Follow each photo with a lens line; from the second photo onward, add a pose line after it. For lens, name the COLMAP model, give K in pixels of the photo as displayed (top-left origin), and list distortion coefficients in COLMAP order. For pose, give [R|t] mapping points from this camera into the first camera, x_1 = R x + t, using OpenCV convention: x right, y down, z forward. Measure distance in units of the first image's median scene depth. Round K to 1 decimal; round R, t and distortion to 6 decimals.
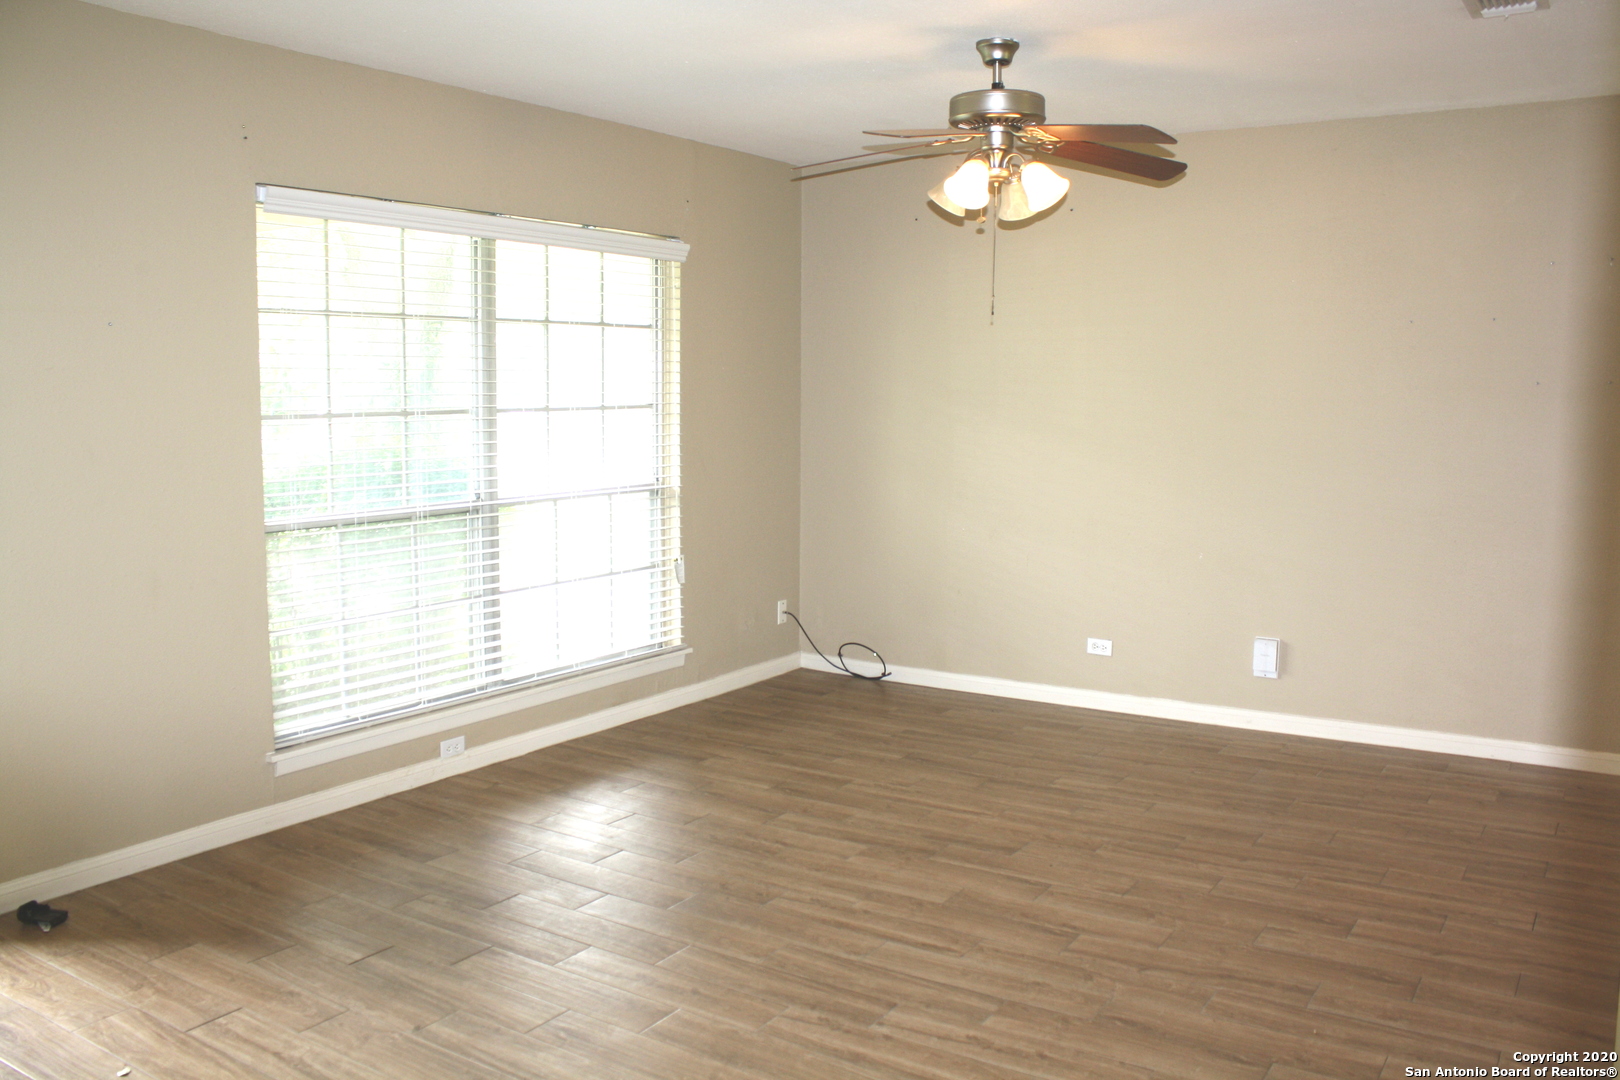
lens RADIAL K [[1334.6, 0, 819.3], [0, 1334.6, 537.0], [0, 0, 1]] dist [-0.150632, 0.135856]
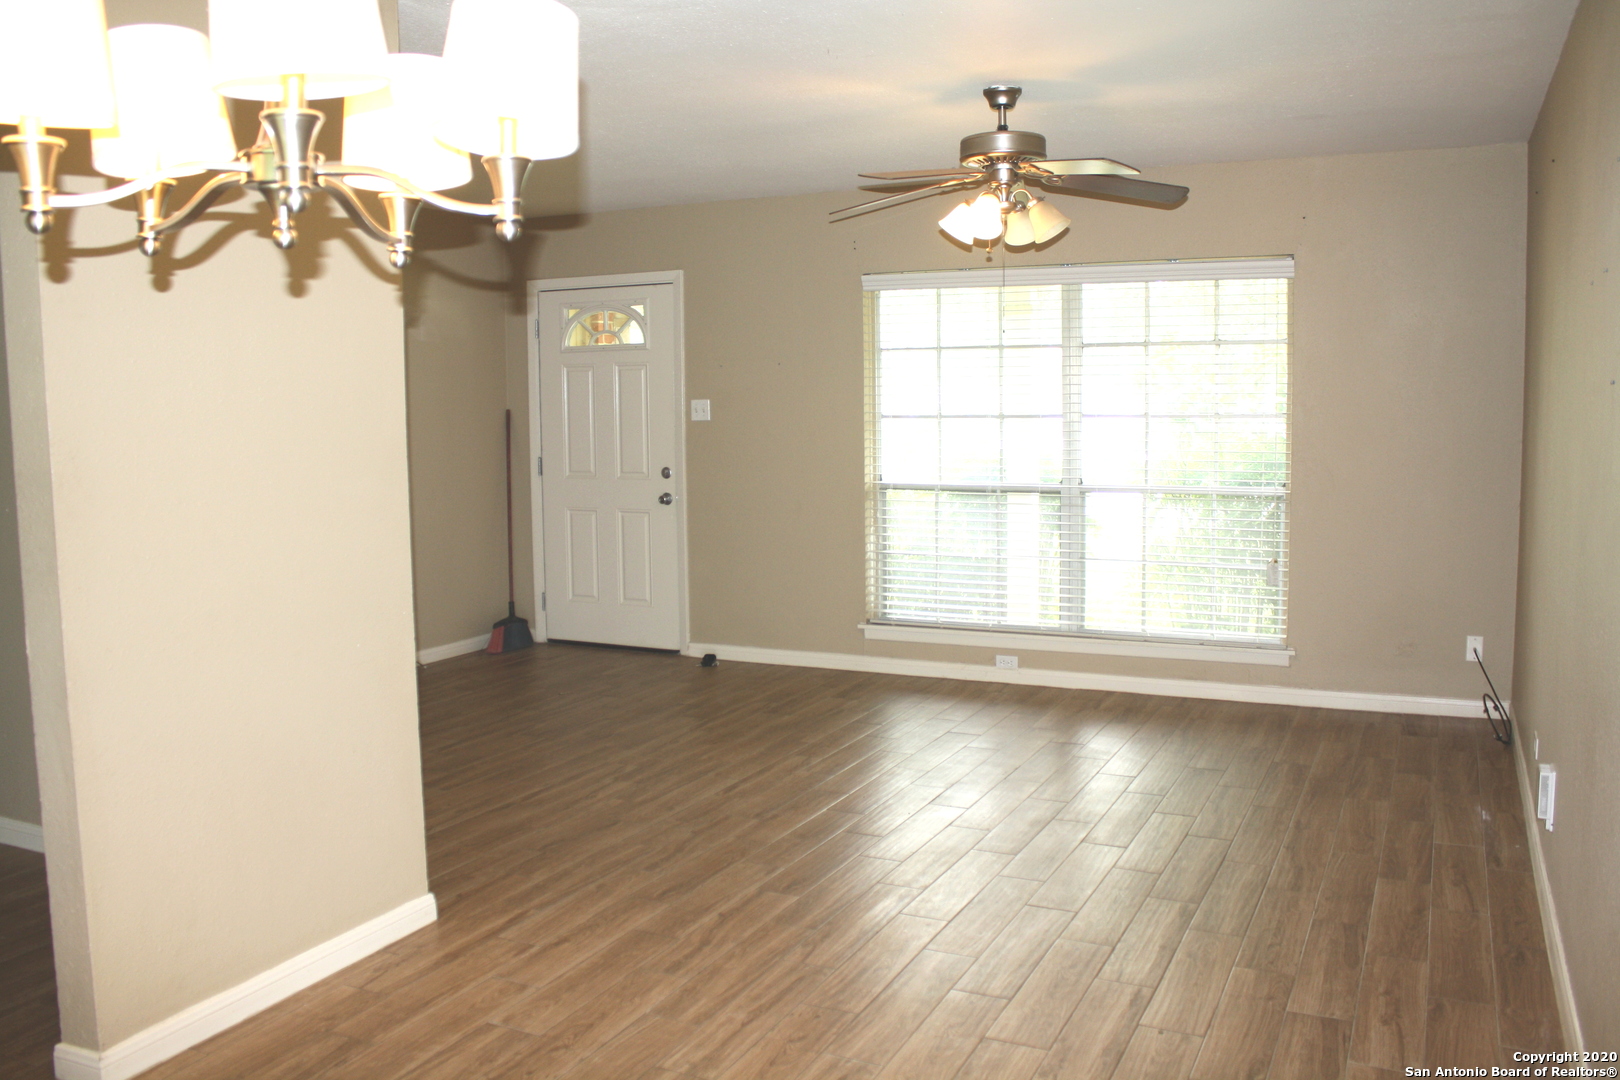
lens RADIAL K [[1334.6, 0, 819.3], [0, 1334.6, 537.0], [0, 0, 1]] dist [-0.150632, 0.135856]
pose [[0.133569, 0.092729, -0.986692, 1.328693], [-0.097379, 0.992023, 0.080048, -0.077504], [0.986244, 0.085391, 0.141533, 0.761709]]
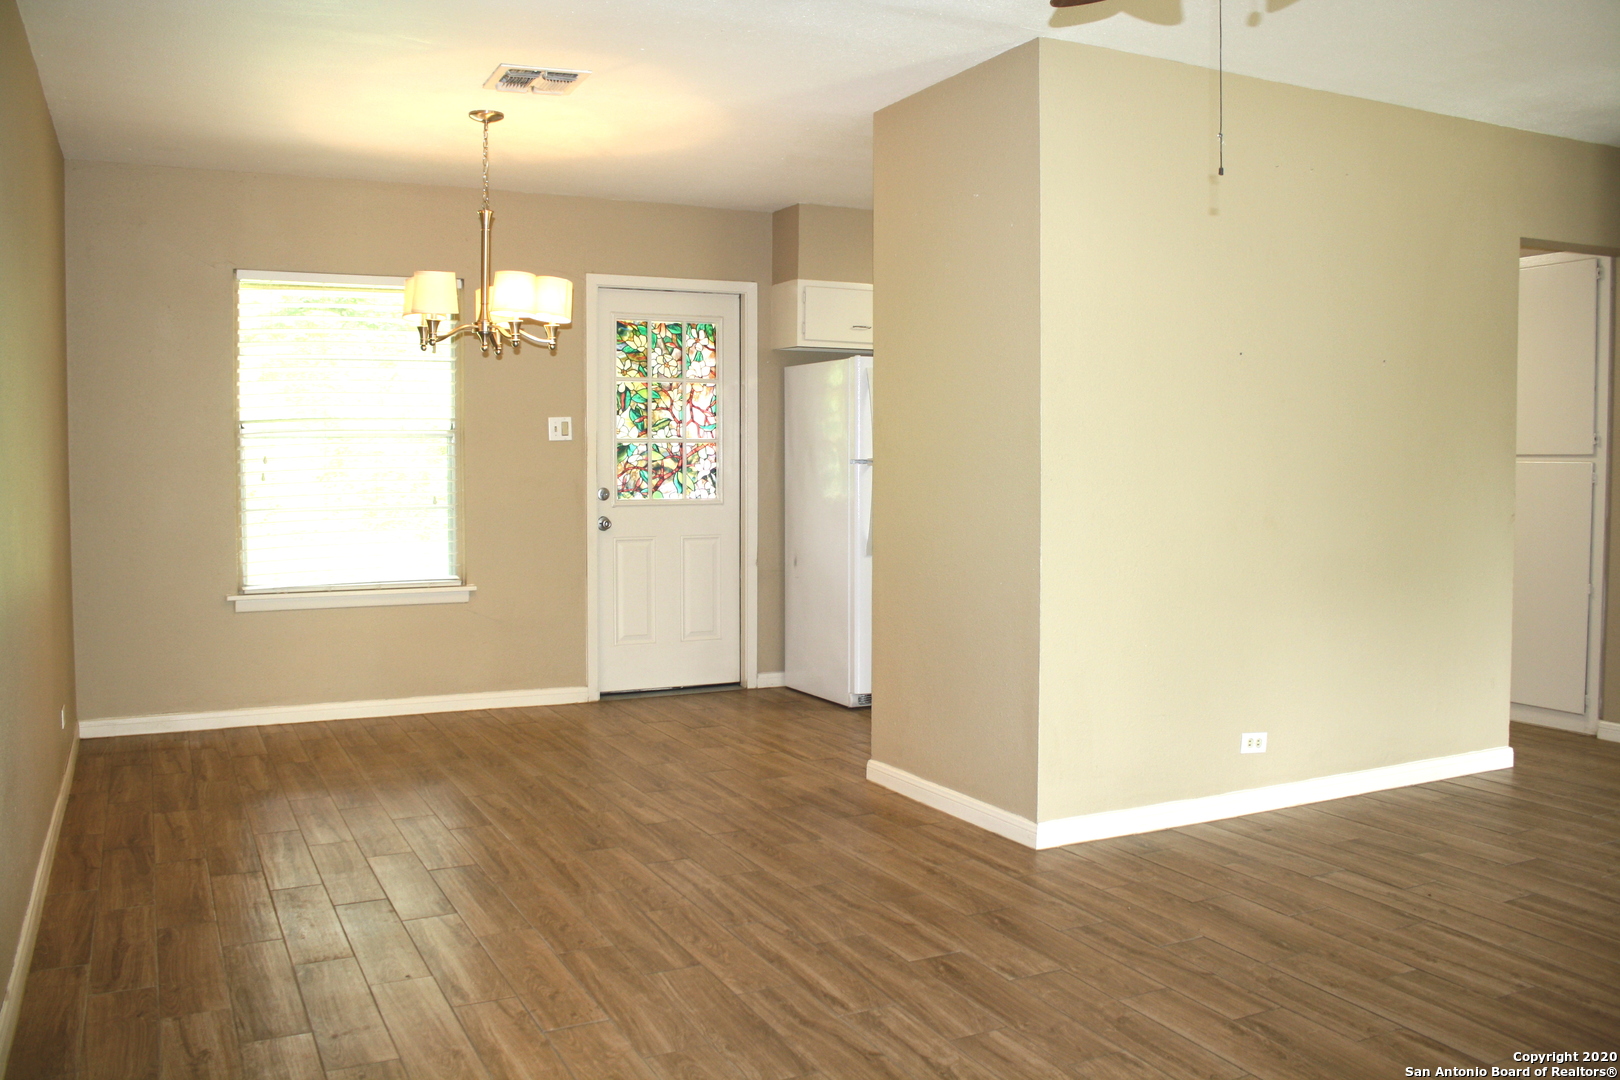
lens RADIAL K [[1366.5, 0, 798.0], [0, 1366.5, 535.4], [0, 0, 1]] dist [-0.143380, 0.147628]
pose [[-0.861240, -0.032081, 0.507186, 0.016210], [0.055549, 0.986083, 0.156698, -0.134339], [-0.505154, 0.163129, -0.847472, 1.624269]]
